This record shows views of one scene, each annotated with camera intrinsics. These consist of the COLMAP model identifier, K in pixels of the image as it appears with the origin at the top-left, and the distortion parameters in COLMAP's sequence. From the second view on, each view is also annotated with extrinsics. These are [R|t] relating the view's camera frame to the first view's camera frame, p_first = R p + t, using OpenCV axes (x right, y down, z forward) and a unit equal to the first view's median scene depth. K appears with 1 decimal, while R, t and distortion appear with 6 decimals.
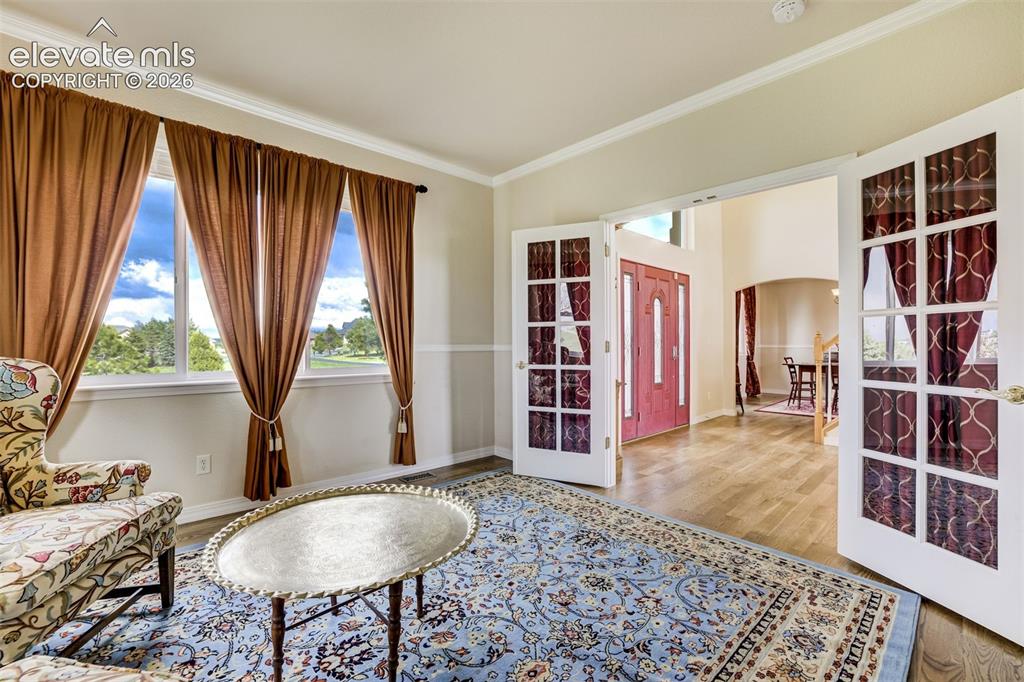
lens RADIAL K [[446.0, 0, 511.5], [0, 446.0, 342.6], [0, 0, 1]] dist [-0.034080, 0.004324]
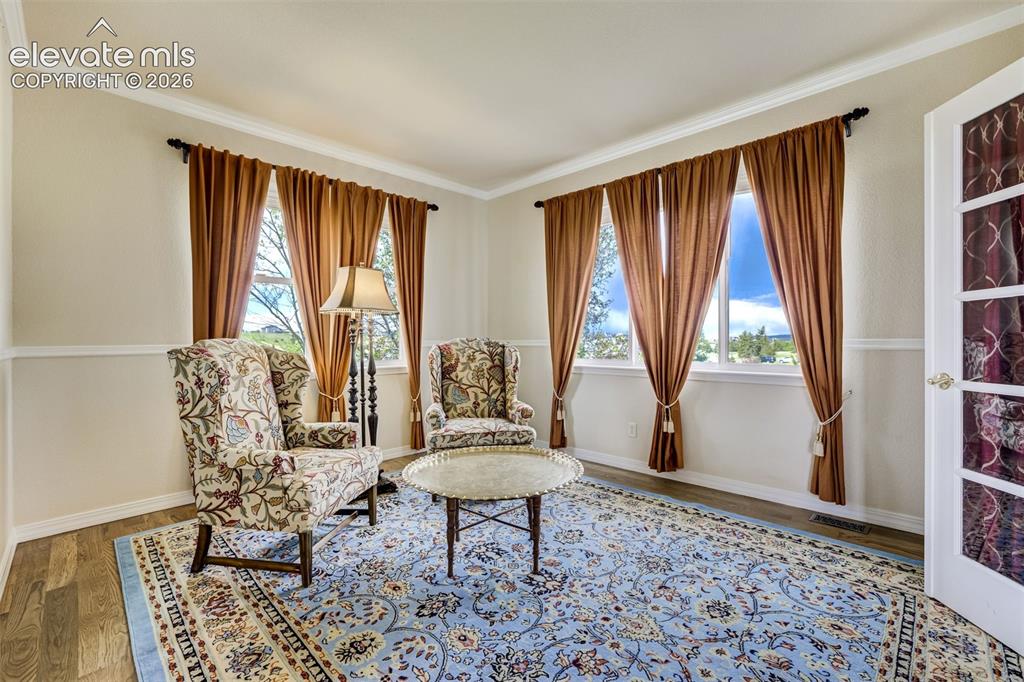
lens RADIAL K [[446.0, 0, 512.8], [0, 446.0, 338.7], [0, 0, 1]] dist [-0.034080, 0.004324]
pose [[0.033892, -0.002884, -0.999421, 0.930325], [0.006403, 0.999976, -0.002669, 0.006168], [0.999405, -0.006309, 0.033910, 0.879048]]
